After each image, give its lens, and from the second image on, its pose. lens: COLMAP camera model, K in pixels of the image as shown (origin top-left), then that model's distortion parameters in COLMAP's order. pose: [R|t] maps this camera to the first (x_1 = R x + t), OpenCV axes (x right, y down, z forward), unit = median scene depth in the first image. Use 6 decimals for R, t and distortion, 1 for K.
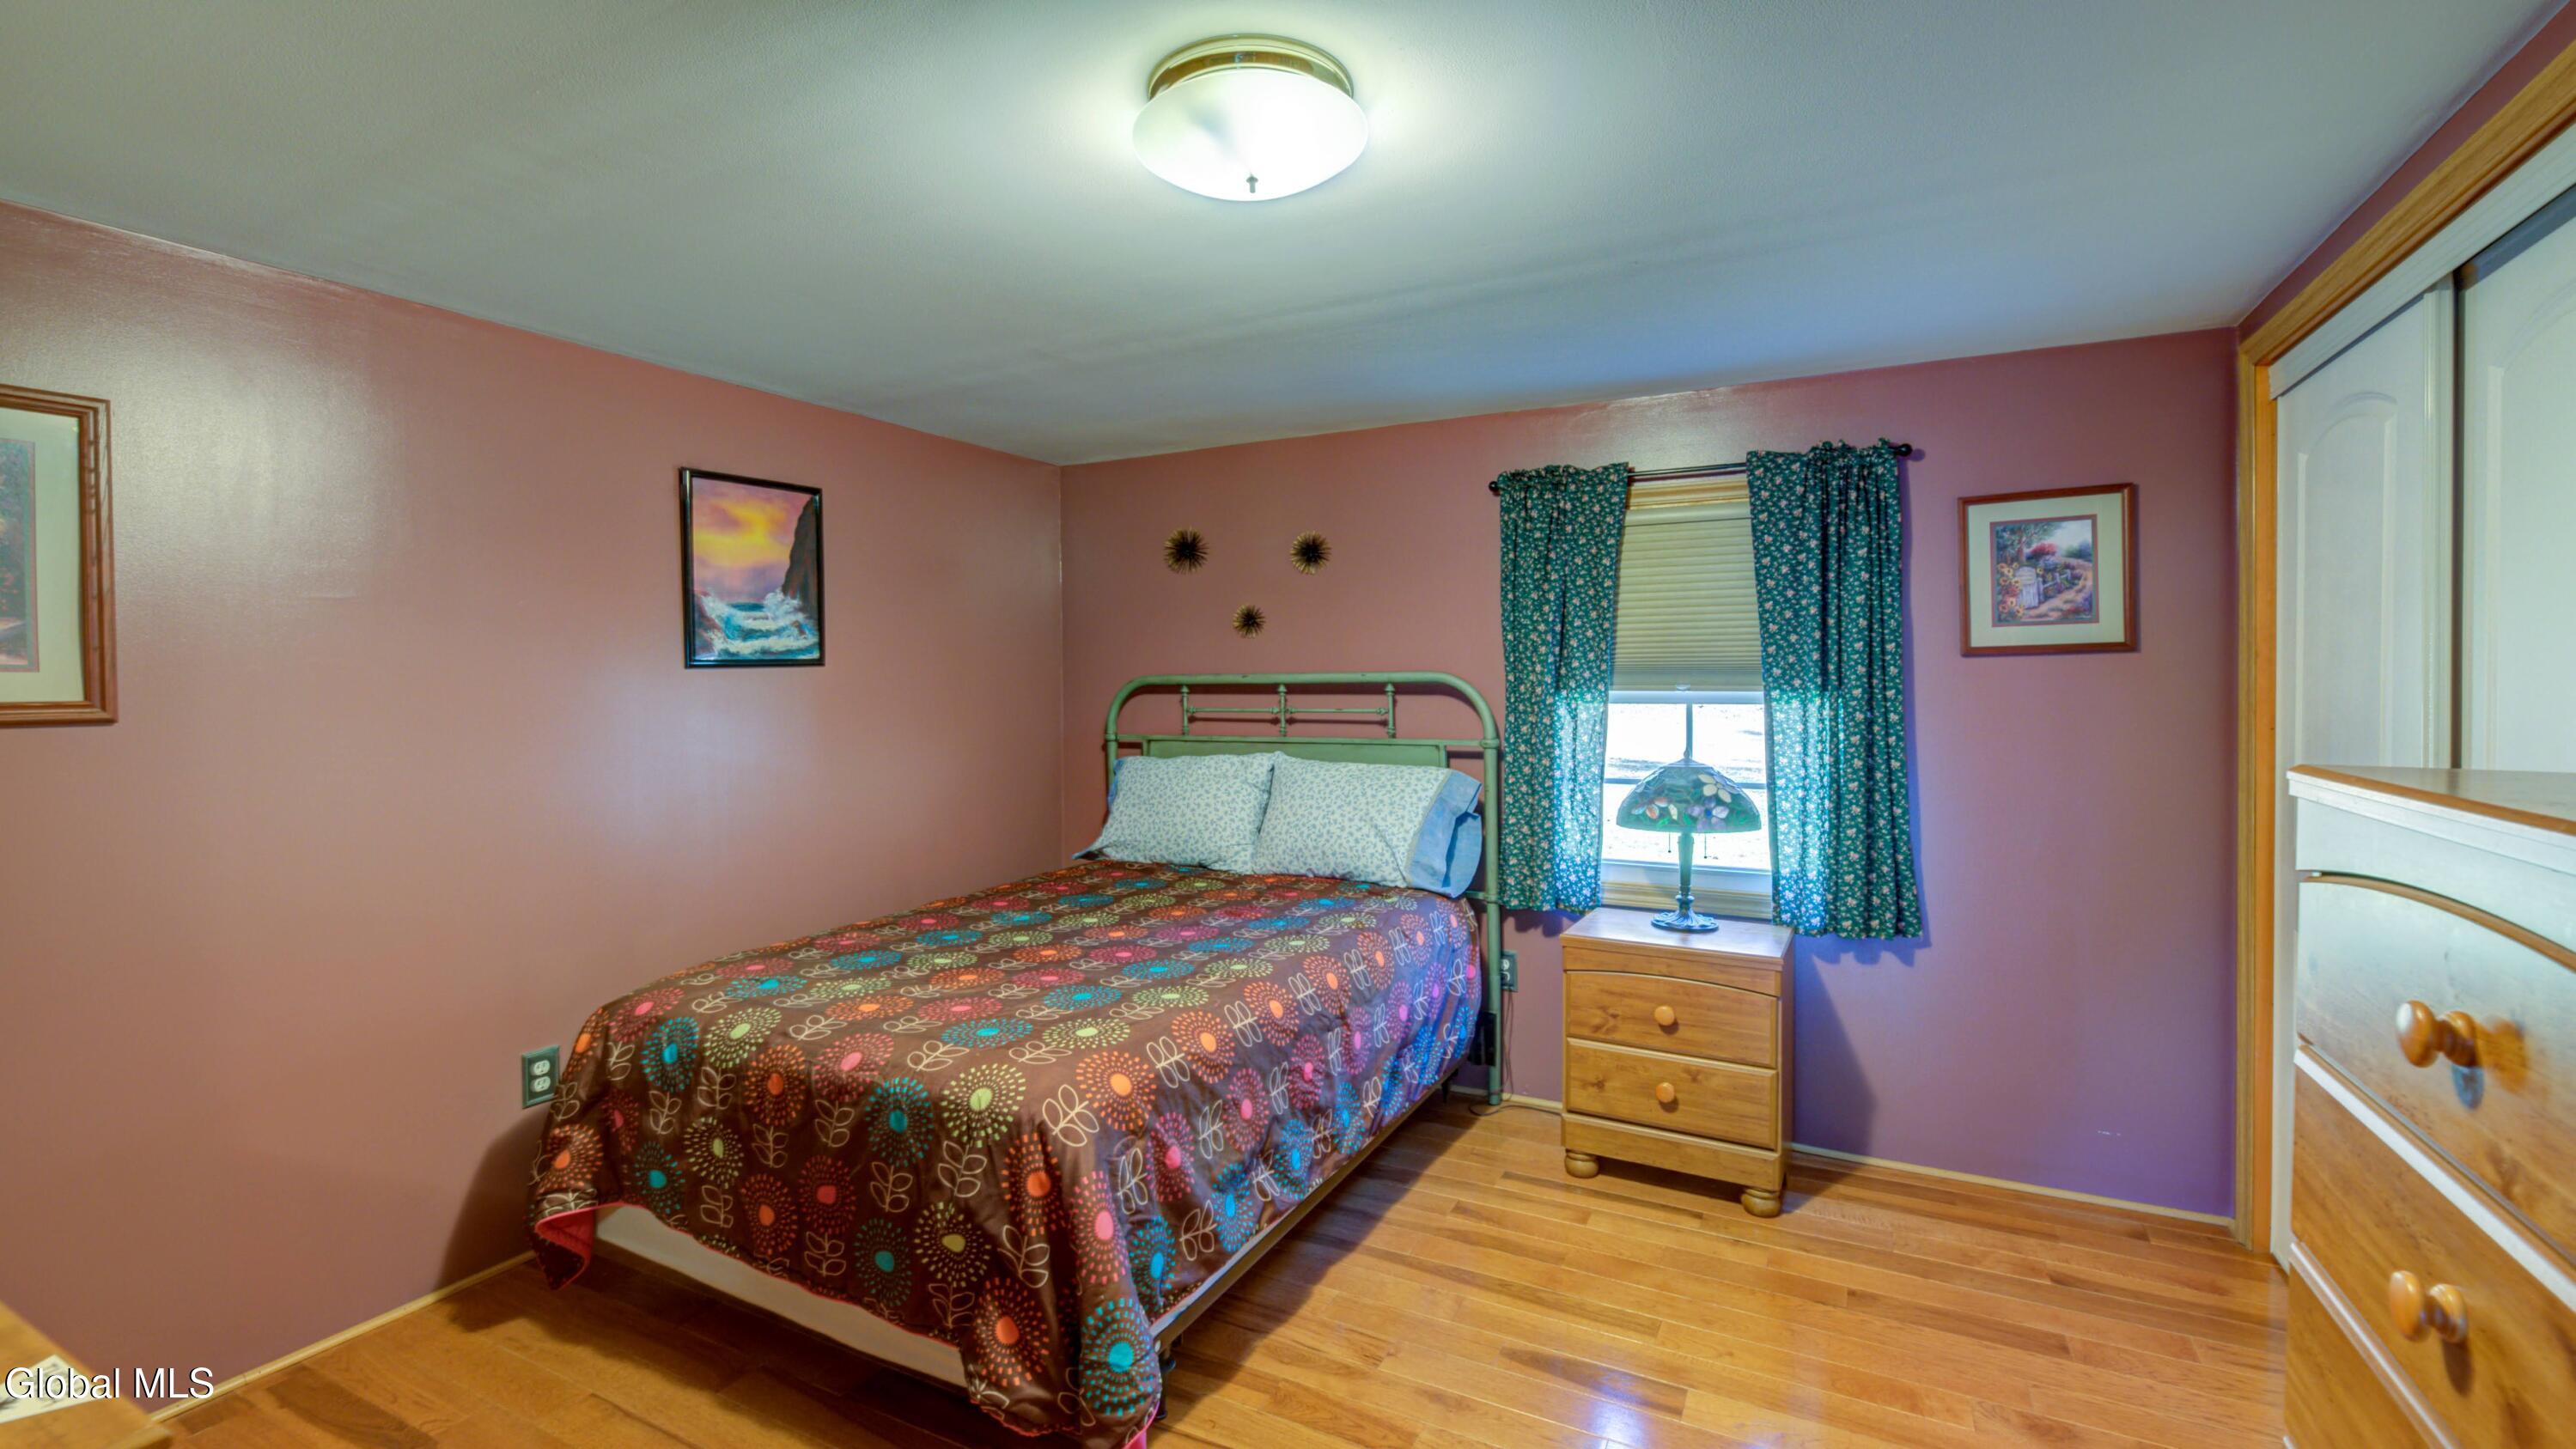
lens RADIAL K [[1074.3, 0, 1292.8], [0, 1074.3, 710.6], [0, 0, 1]] dist [-0.001027, -0.000214]
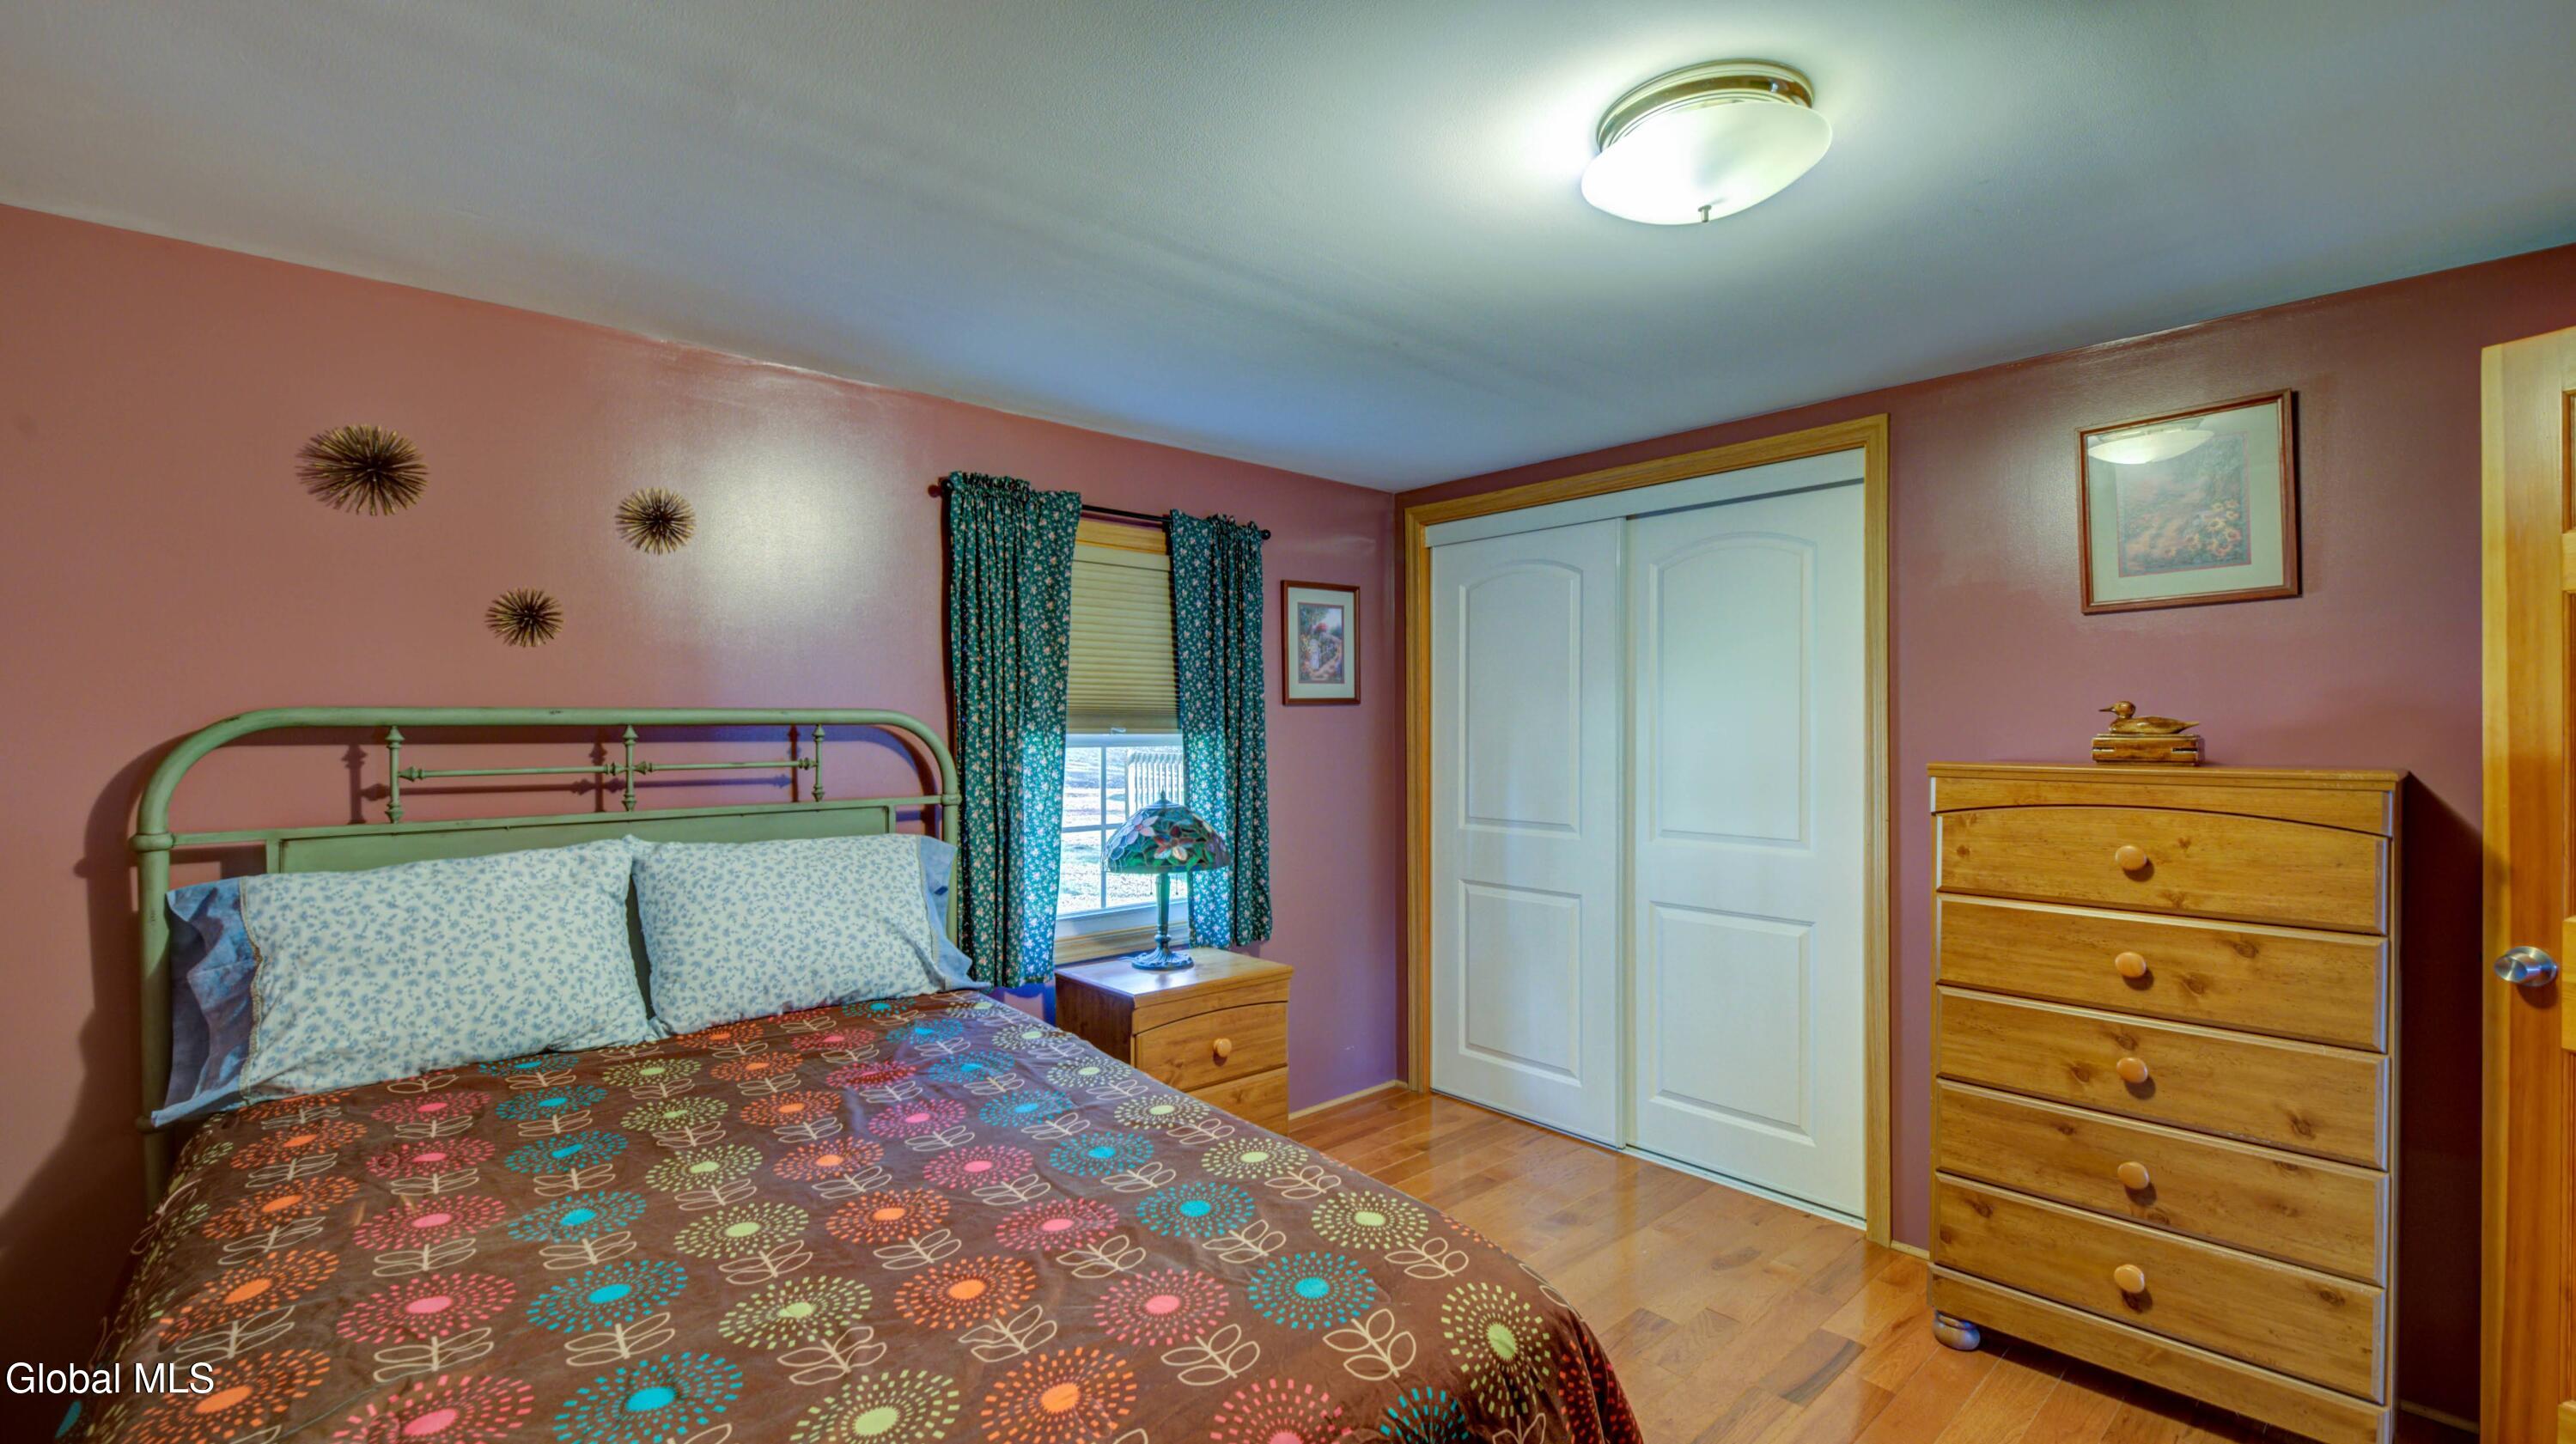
lens RADIAL K [[1112.3, 0, 1287.2], [0, 1112.3, 739.8], [0, 0, 1]] dist [-0.001804, -0.000216]
pose [[0.354093, -0.007837, 0.935177, -0.564846], [0.023929, 0.999713, -0.000683, -0.008449], [-0.934904, 0.022620, 0.354179, 0.502296]]
